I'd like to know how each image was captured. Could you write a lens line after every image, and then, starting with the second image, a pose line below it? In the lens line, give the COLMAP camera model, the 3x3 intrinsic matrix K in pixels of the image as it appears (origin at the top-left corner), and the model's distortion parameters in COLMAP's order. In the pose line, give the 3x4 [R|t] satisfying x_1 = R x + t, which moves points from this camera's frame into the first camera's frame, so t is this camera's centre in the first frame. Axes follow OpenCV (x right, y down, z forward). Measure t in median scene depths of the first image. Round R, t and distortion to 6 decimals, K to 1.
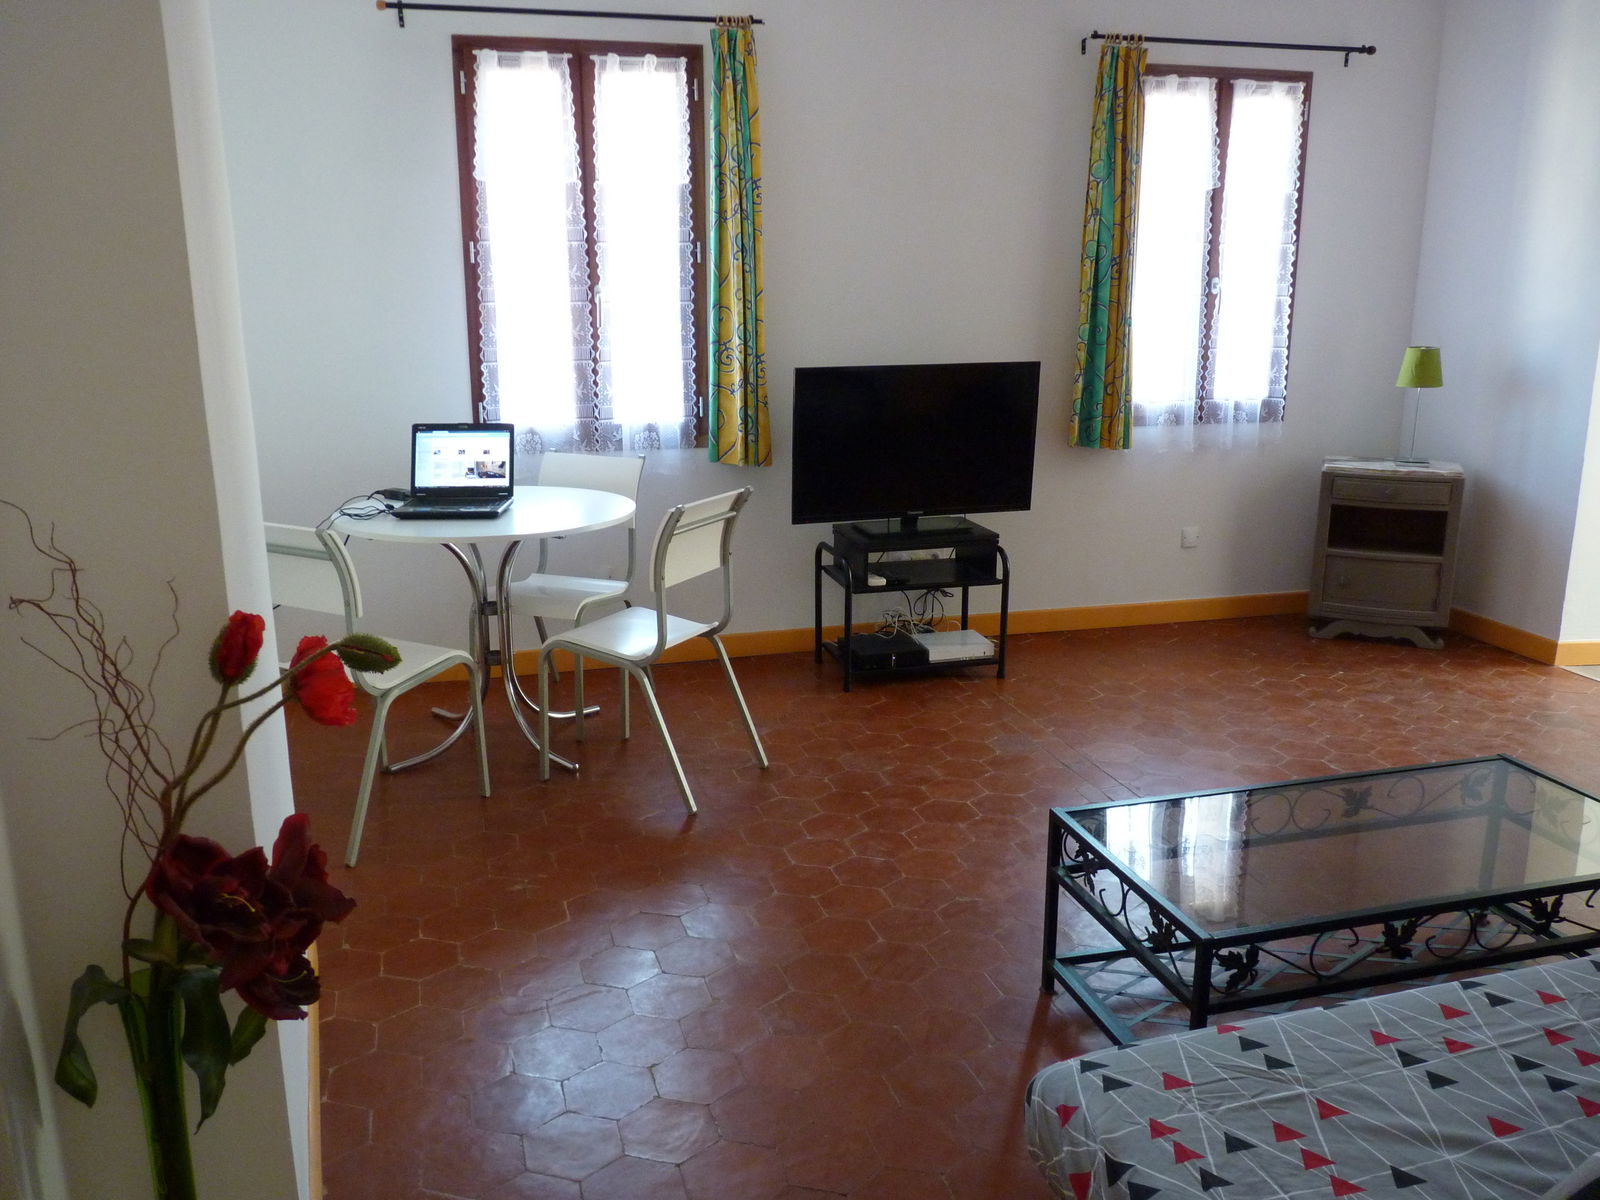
lens RADIAL K [[1278.6, 0, 806.6], [0, 1278.6, 589.2], [0, 0, 1]] dist [-0.009314, -0.007796]
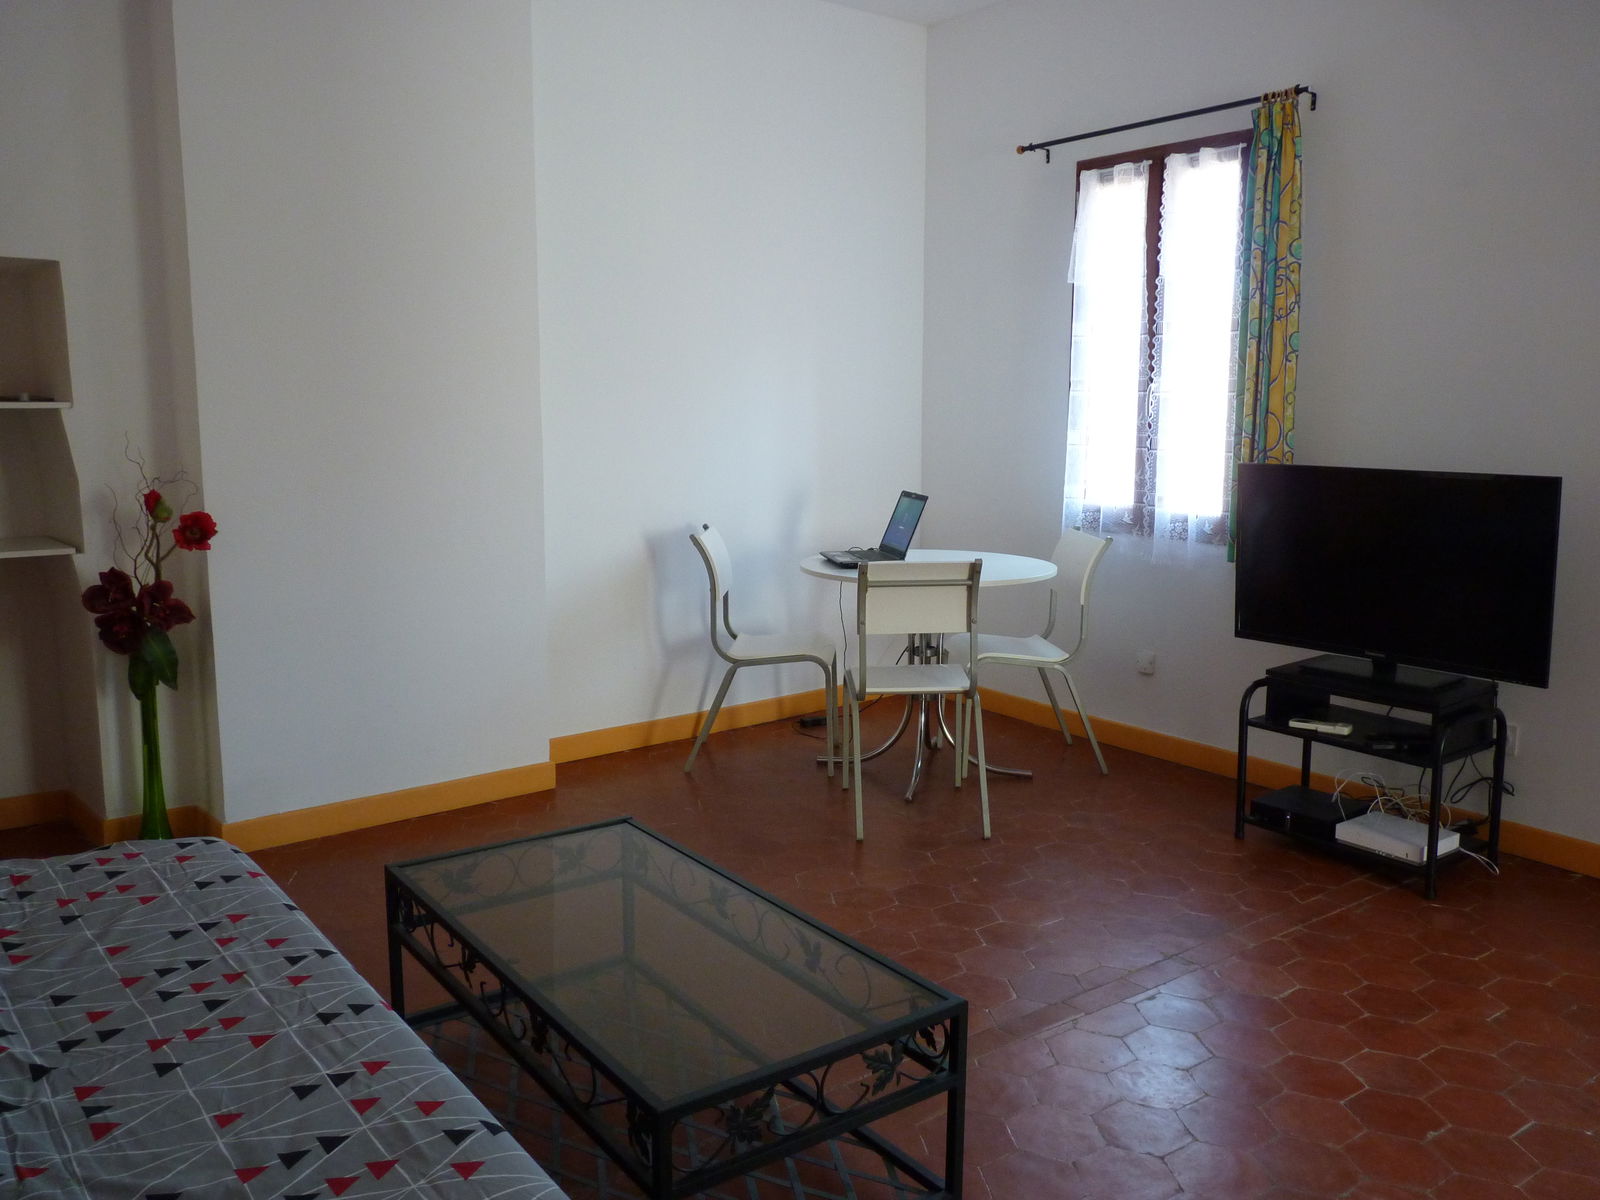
lens RADIAL K [[1278.6, 0, 805.3], [0, 1278.6, 605.2], [0, 0, 1]] dist [-0.009314, -0.007796]
pose [[0.355365, 0.158029, -0.921272, 0.742709], [-0.222917, 0.971495, 0.080657, -0.080960], [0.907757, 0.176705, 0.380463, 0.396867]]
